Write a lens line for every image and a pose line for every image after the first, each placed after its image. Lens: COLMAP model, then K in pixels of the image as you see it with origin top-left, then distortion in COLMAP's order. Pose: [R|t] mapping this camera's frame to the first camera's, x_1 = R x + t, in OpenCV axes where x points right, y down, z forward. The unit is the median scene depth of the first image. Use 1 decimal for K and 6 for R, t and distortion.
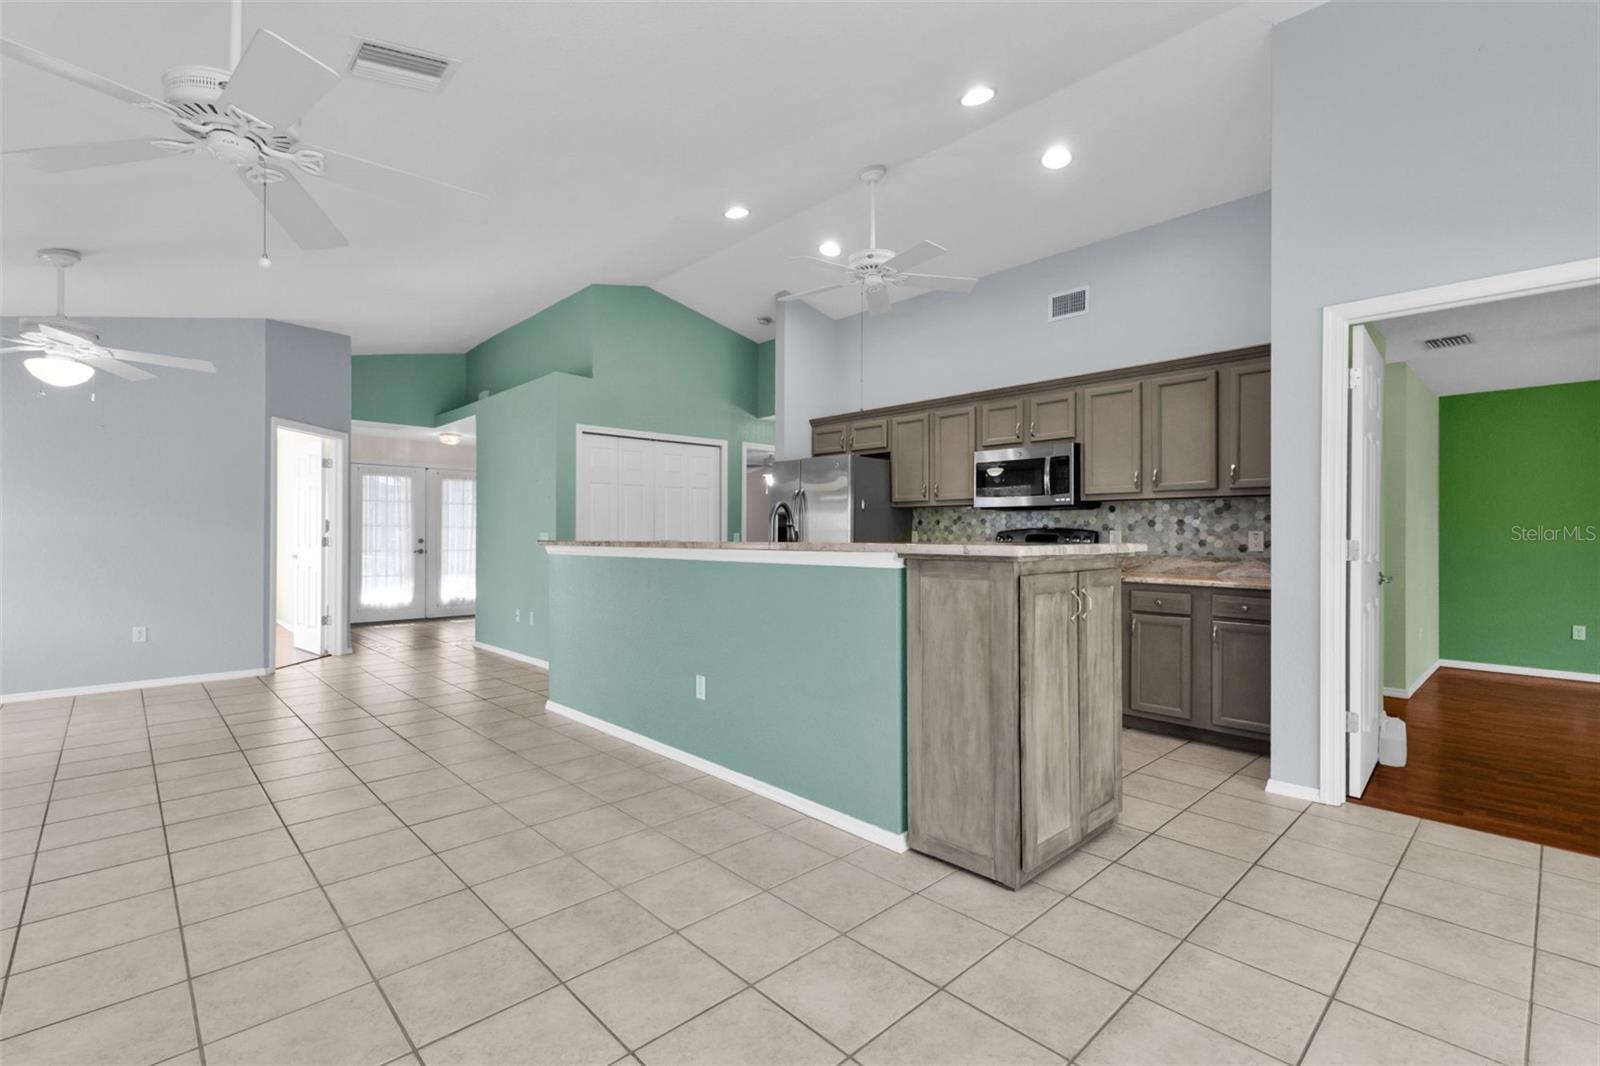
lens RADIAL K [[698.1, 0, 800.0], [0, 698.1, 533.0], [0, 0, 1]] dist [0.005387, -0.000078]
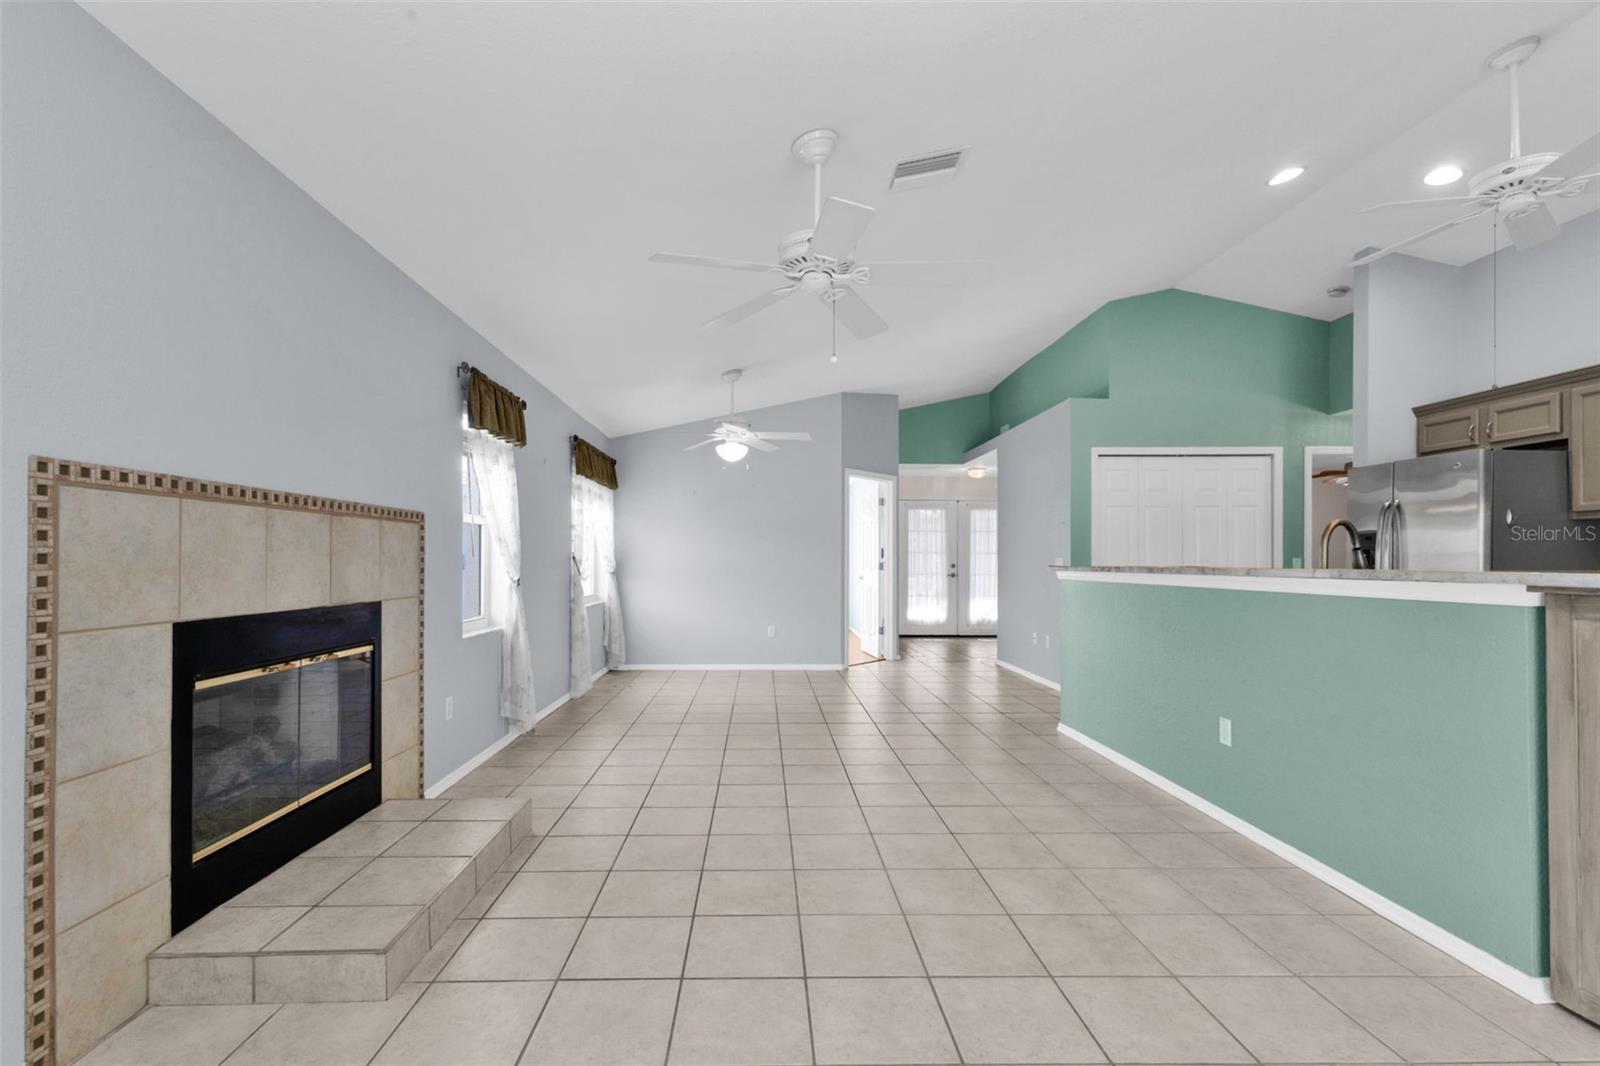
lens RADIAL K [[694.0, 0, 790.3], [0, 694.0, 558.0], [0, 0, 1]] dist [0.001313, -0.000048]
pose [[0.745707, -0.003022, -0.666267, 0.019315], [0.002636, 0.999995, -0.001585, -0.000223], [0.666268, -0.000574, 0.745712, -0.016494]]
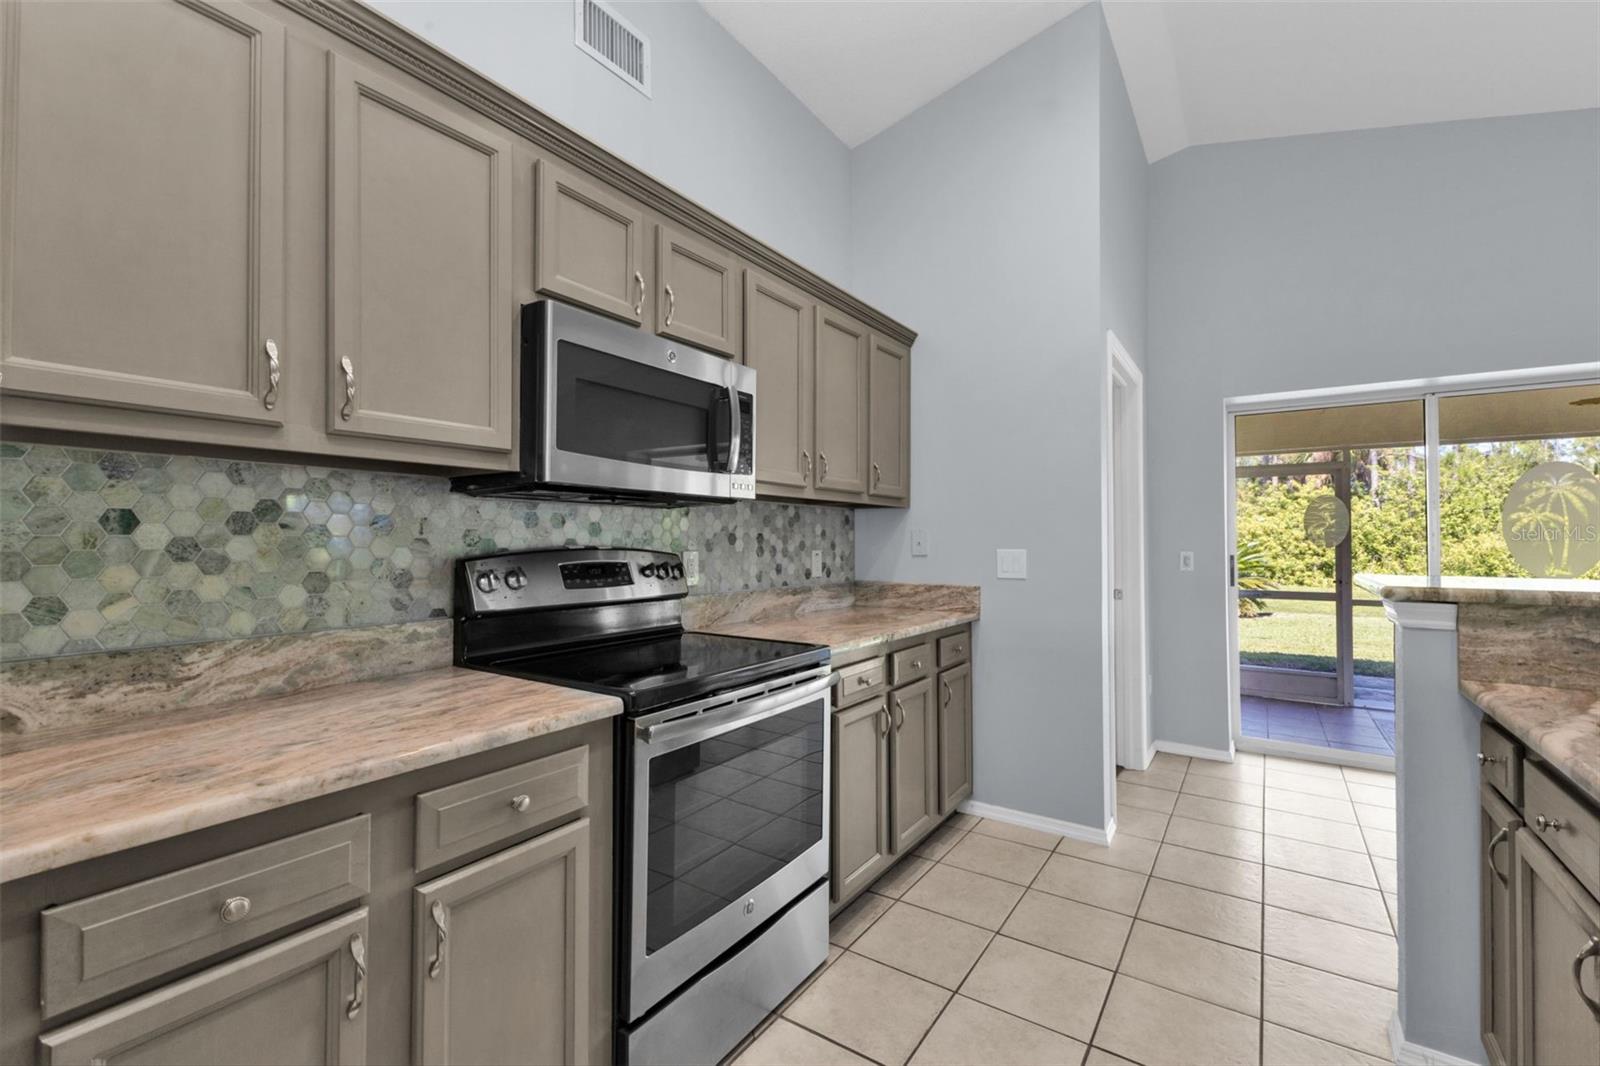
lens RADIAL K [[698.1, 0, 800.0], [0, 698.1, 533.0], [0, 0, 1]] dist [0.005387, -0.000078]
pose [[-0.227339, 0.009709, 0.973767, -0.078999], [-0.001884, 0.999944, -0.010410, -0.012472], [-0.973814, -0.004201, -0.227308, 1.071396]]
